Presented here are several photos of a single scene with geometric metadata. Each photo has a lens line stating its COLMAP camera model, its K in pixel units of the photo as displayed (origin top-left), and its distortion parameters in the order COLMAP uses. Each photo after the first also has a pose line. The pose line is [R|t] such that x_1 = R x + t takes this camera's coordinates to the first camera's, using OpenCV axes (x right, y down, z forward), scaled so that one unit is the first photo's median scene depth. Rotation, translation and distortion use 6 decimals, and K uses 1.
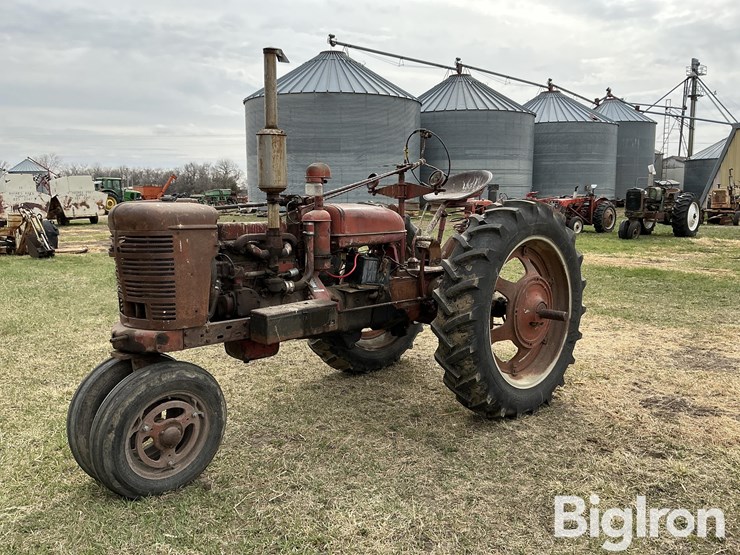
lens RADIAL K [[615.4, 0, 375.0], [0, 615.4, 274.8], [0, 0, 1]] dist [0.122389, -0.241305]
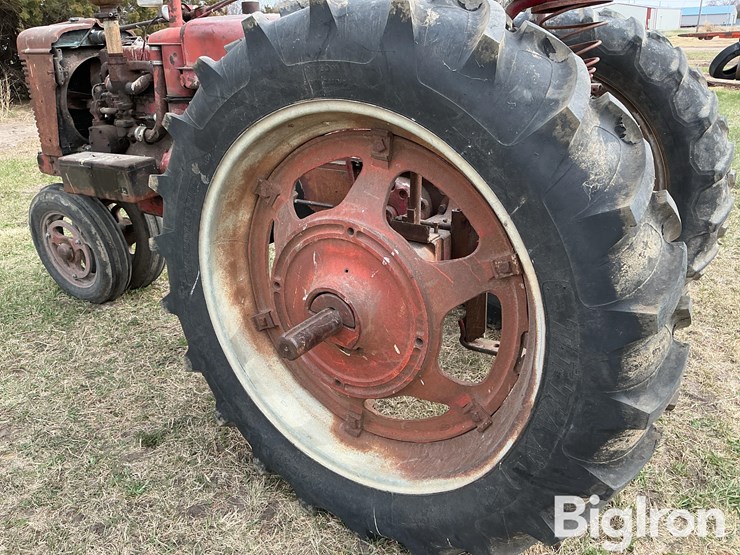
lens RADIAL K [[615.4, 0, 365.5], [0, 615.4, 286.5], [0, 0, 1]] dist [0.122389, -0.241305]
pose [[0.200893, 0.359822, -0.911137, 0.532125], [-0.091365, 0.932927, 0.348282, -0.077061], [0.975343, 0.013278, 0.220294, 0.834153]]
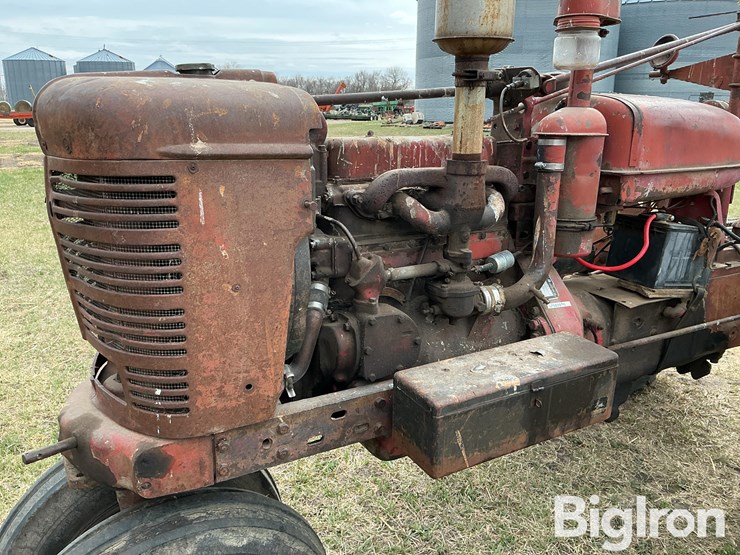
lens RADIAL K [[615.4, 0, 369.2], [0, 615.4, 280.1], [0, 0, 1]] dist [0.122389, -0.241305]
pose [[0.963209, 0.078643, -0.256991, -0.085714], [-0.040497, 0.987781, 0.150493, -0.039488], [0.265686, -0.134548, 0.954624, 0.444642]]
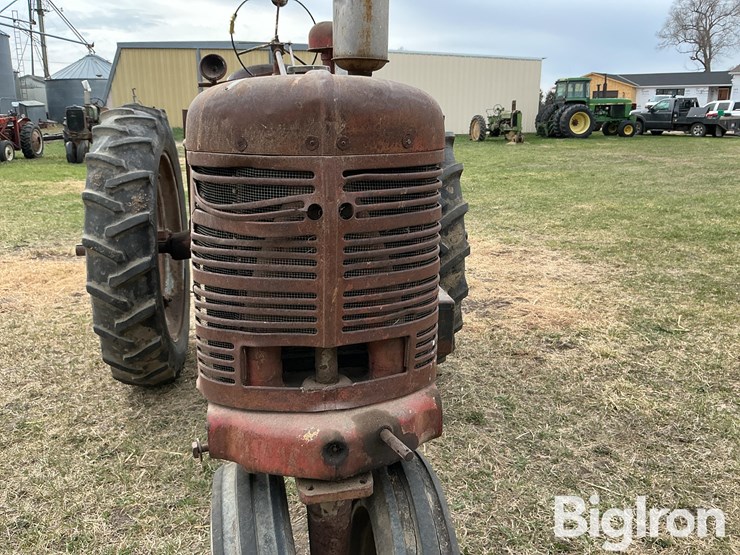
lens RADIAL K [[615.4, 0, 369.1], [0, 615.4, 279.6], [0, 0, 1]] dist [0.122389, -0.241305]
pose [[0.576954, -0.206351, 0.790281, -0.439830], [0.104930, 0.978269, 0.178831, -0.040556], [-0.810008, -0.020253, 0.586068, 0.500672]]
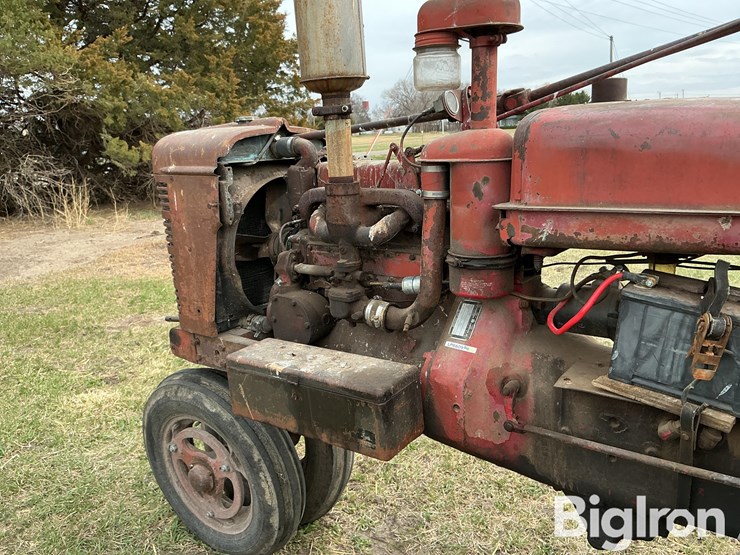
lens RADIAL K [[615.4, 0, 370.4], [0, 615.4, 281.2], [0, 0, 1]] dist [0.122389, -0.241305]
pose [[0.137270, 0.218321, -0.966174, 0.206306], [-0.070557, 0.975085, 0.210310, -0.071442], [0.988018, 0.039302, 0.149254, 0.701845]]
